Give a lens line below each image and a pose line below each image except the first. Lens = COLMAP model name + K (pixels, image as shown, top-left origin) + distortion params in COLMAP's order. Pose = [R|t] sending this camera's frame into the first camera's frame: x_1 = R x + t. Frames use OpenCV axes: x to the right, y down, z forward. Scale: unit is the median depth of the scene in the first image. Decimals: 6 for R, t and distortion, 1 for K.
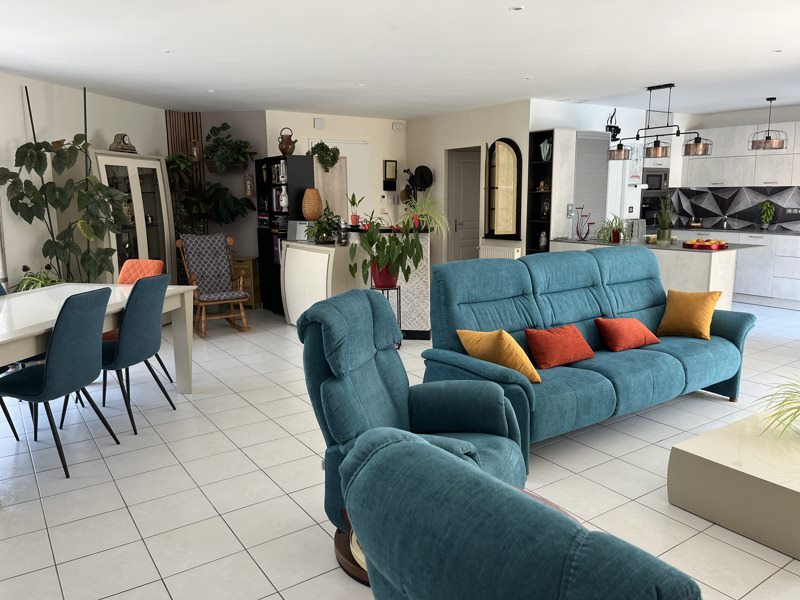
lens RADIAL K [[604.8, 0, 392.6], [0, 604.8, 293.3], [0, 0, 1]] dist [0.050214, -0.055661]
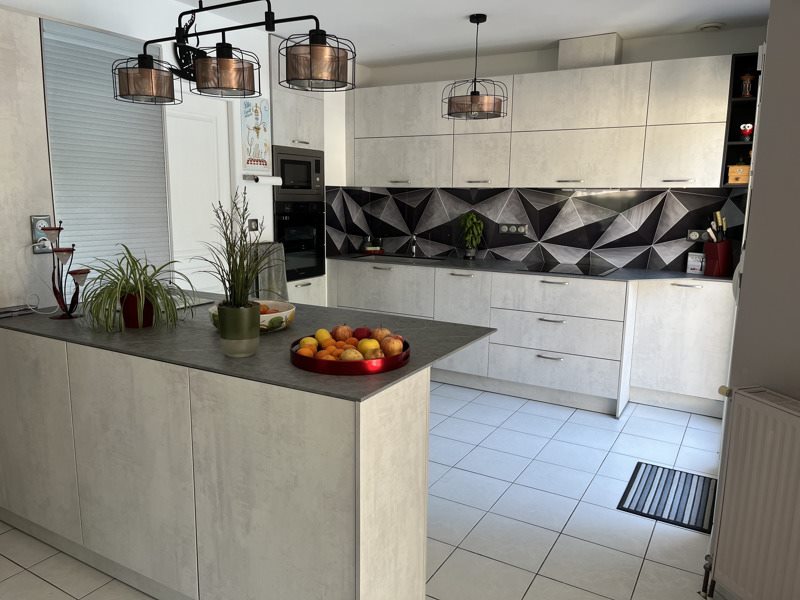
lens RADIAL K [[604.8, 0, 396.2], [0, 604.8, 304.8], [0, 0, 1]] dist [0.050214, -0.055661]
pose [[0.899604, -0.056089, 0.433090, 0.271245], [0.048367, 0.998413, 0.028836, -0.078125], [-0.434021, -0.004994, 0.900889, 0.477603]]
